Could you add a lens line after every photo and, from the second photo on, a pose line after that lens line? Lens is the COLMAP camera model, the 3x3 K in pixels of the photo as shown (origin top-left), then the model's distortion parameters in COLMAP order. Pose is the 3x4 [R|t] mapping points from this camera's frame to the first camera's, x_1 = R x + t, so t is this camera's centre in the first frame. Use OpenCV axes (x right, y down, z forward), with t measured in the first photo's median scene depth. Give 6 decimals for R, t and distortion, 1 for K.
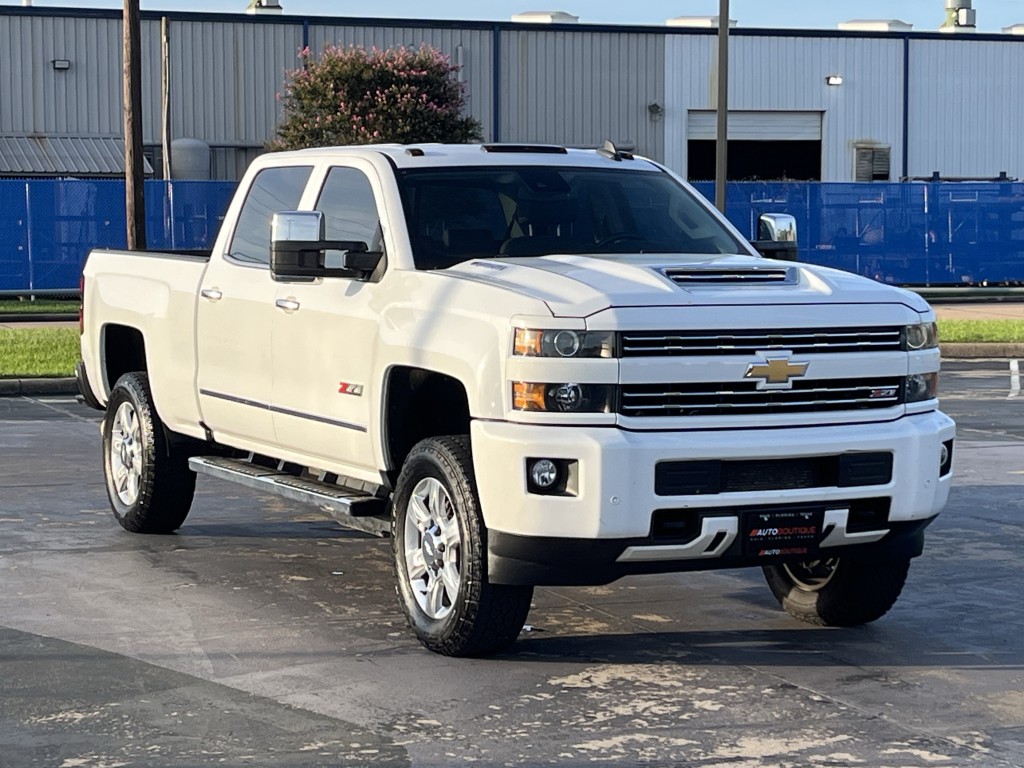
lens RADIAL K [[2460.5, 0, 495.9], [0, 2460.5, 384.9], [0, 0, 1]] dist [0.169056, -0.364238]
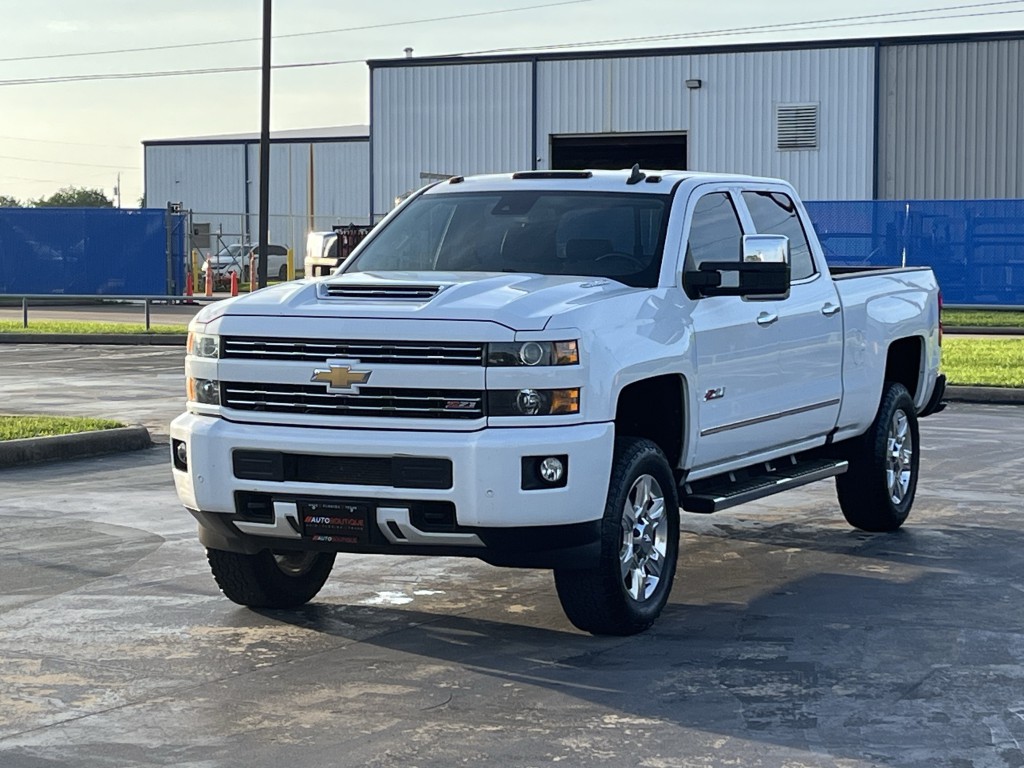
lens RADIAL K [[2460.5, 0, 495.9], [0, 2460.5, 384.9], [0, 0, 1]] dist [0.169056, -0.364238]
pose [[0.628406, 0.047541, -0.776431, 1.014168], [-0.051634, 0.998479, 0.019347, -0.027107], [0.776170, 0.027932, 0.629905, 0.351609]]
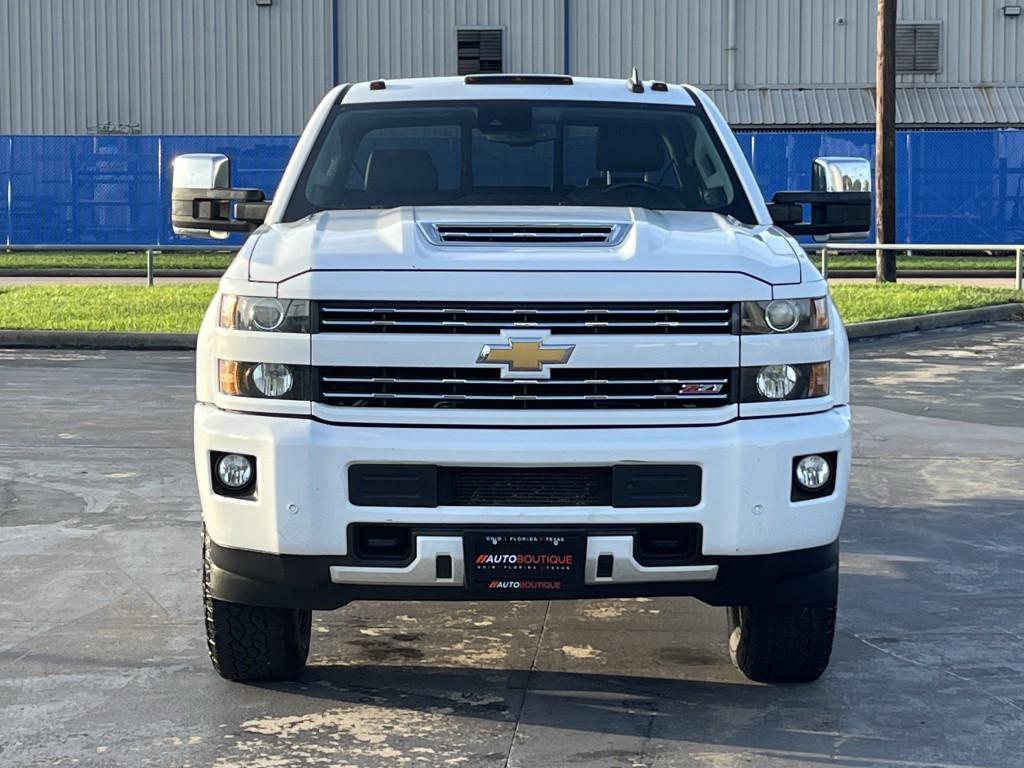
lens RADIAL K [[2460.5, 0, 495.9], [0, 2460.5, 384.9], [0, 0, 1]] dist [0.169056, -0.364238]
pose [[0.901615, 0.037394, -0.430921, 0.440934], [-0.029509, 0.999253, 0.024970, -0.015492], [0.431532, -0.009797, 0.902044, 0.285513]]
